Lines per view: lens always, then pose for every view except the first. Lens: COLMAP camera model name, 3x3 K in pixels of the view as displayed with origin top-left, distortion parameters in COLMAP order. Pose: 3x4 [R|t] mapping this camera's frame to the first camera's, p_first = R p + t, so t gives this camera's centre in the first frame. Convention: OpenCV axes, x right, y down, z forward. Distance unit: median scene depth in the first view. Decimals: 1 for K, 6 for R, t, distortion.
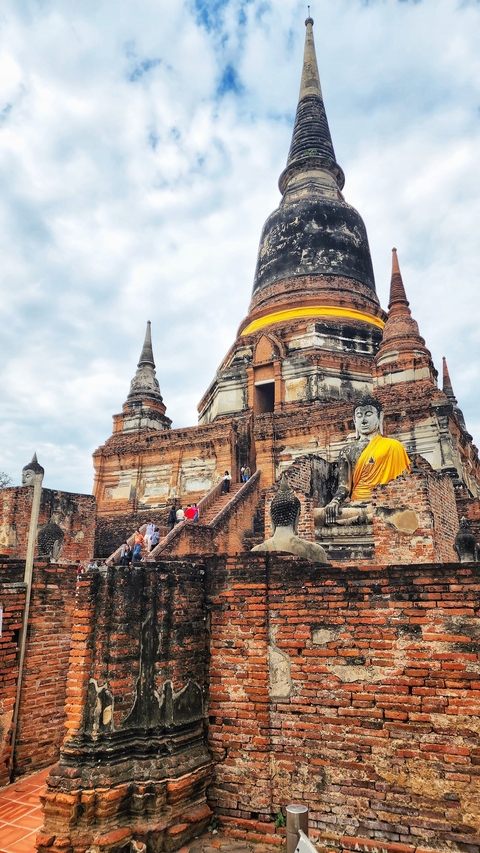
lens RADIAL K [[555.7, 0, 240.0], [0, 555.7, 426.5], [0, 0, 1]] dist [0.067569, -0.000654]
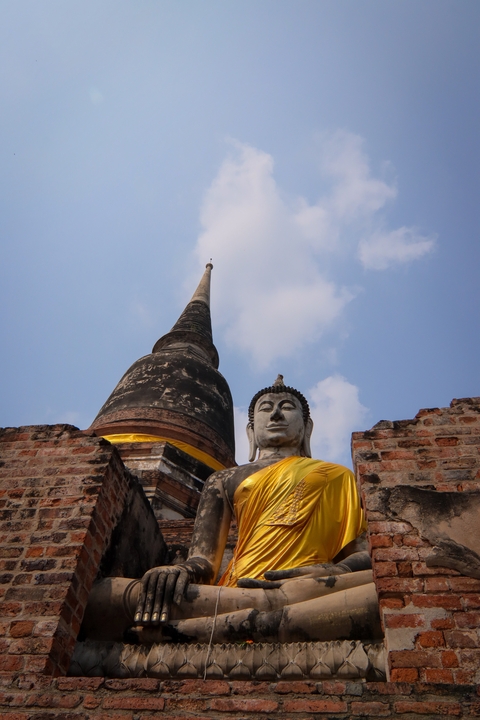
lens RADIAL K [[513.4, 0, 240.0], [0, 513.4, 360.0], [0, 0, 1]] dist [-0.000621, -0.000396]
pose [[0.925374, 0.325038, 0.195021, 0.061714], [-0.156207, 0.795773, -0.585102, 0.116907], [-0.345373, 0.510975, 0.787161, 0.399435]]
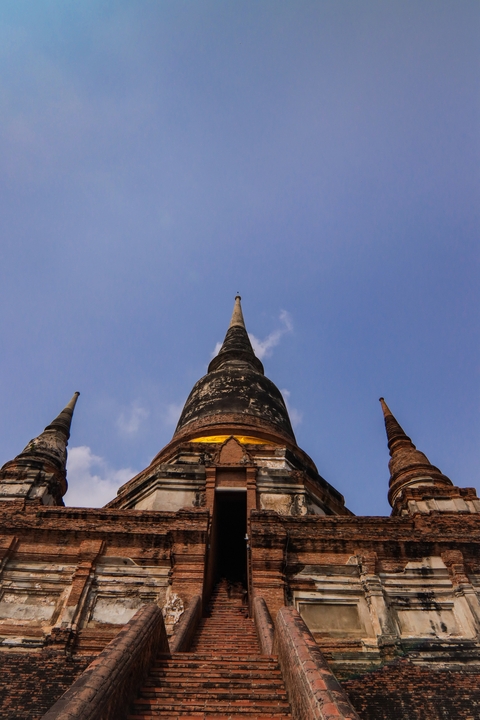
lens RADIAL K [[424.2, 0, 240.0], [0, 424.2, 360.0], [0, 0, 1]] dist [-0.010089, -0.001414]
pose [[0.867590, 0.415717, 0.272887, -0.179236], [-0.163881, 0.757125, -0.632381, 0.152526], [-0.469501, 0.503926, 0.725002, 0.520077]]
